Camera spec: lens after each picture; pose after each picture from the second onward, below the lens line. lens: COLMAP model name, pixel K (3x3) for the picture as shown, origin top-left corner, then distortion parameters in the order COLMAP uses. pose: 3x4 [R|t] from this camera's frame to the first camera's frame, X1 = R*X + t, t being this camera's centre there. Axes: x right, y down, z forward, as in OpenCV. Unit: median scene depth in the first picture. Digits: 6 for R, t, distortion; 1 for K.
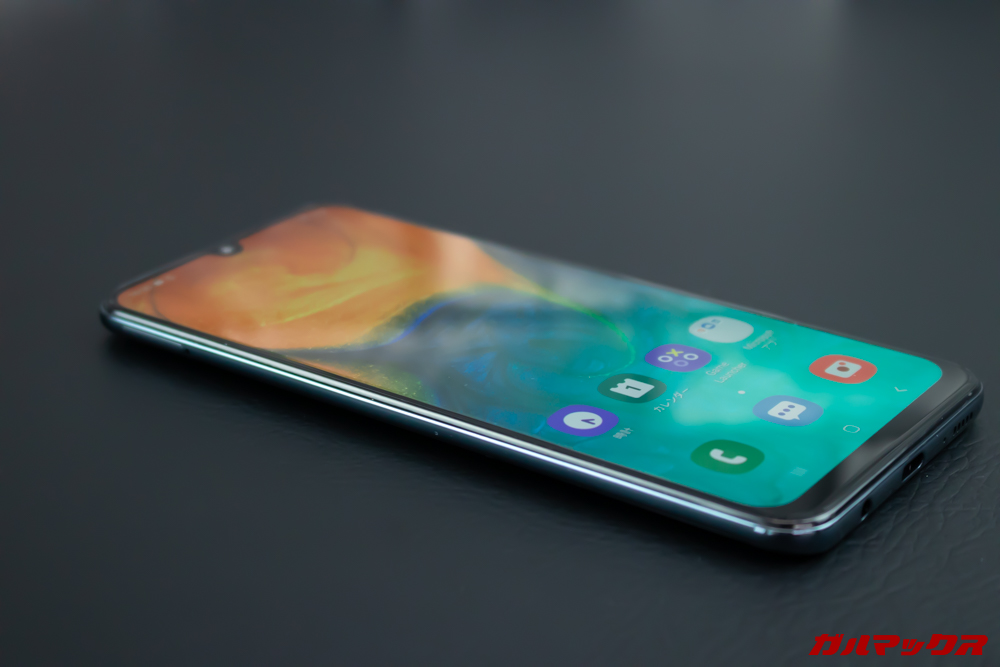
lens RADIAL K [[1960.8, 0, 500.0], [0, 1960.8, 333.5], [0, 0, 1]] dist [-0.030122, -0.064295]
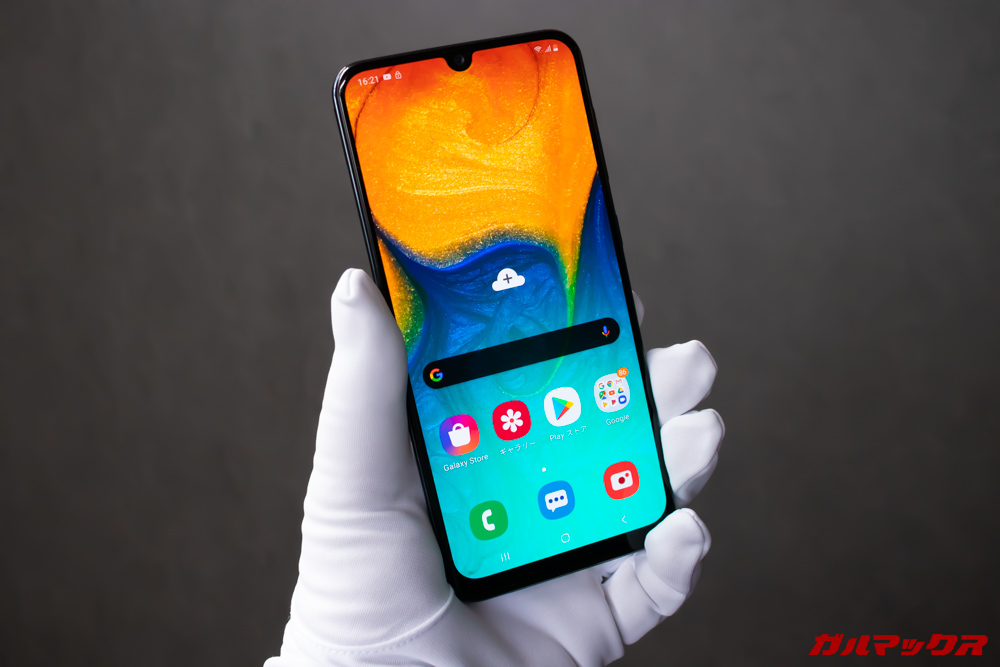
lens RADIAL K [[978.5, 0, 500.0], [0, 978.5, 333.5], [0, 0, 1]] dist [-0.136943, 0.116990]
pose [[0.719549, 0.657079, 0.224715, -0.166019], [-0.503684, 0.271048, 0.820265, -0.638781], [0.478071, -0.703407, 0.525992, 0.602586]]
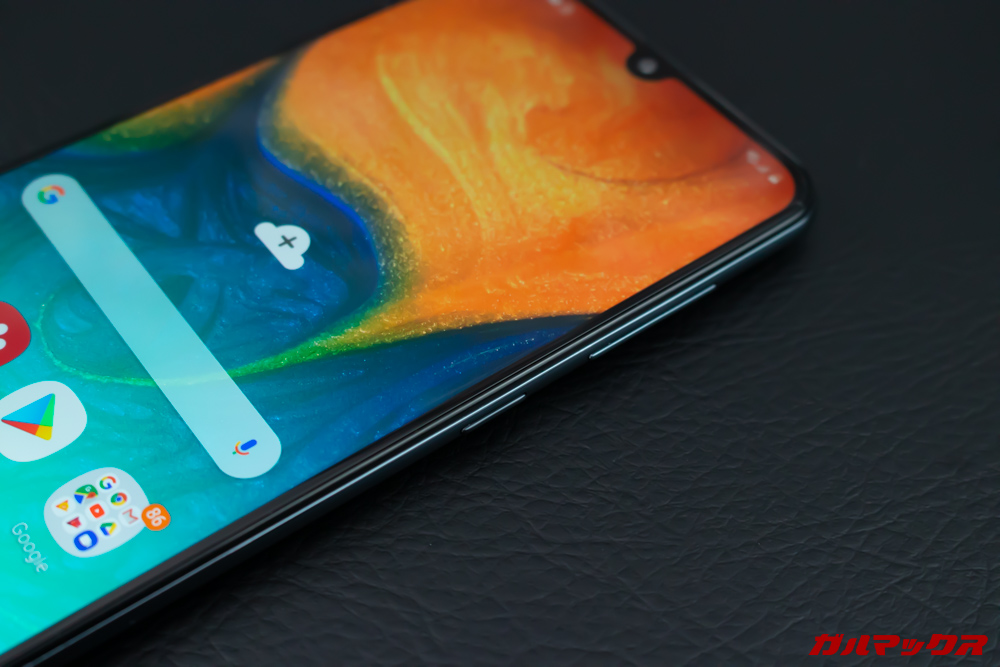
lens RADIAL K [[1440.0, 0, 500.0], [0, 1440.0, 333.5], [0, 0, 1]] dist [-0.067750, 0.041347]
pose [[-0.306834, 0.718985, -0.623629, 0.324205], [-0.411733, 0.490478, 0.768054, -0.438084], [0.858096, 0.492434, 0.145534, 1.058350]]
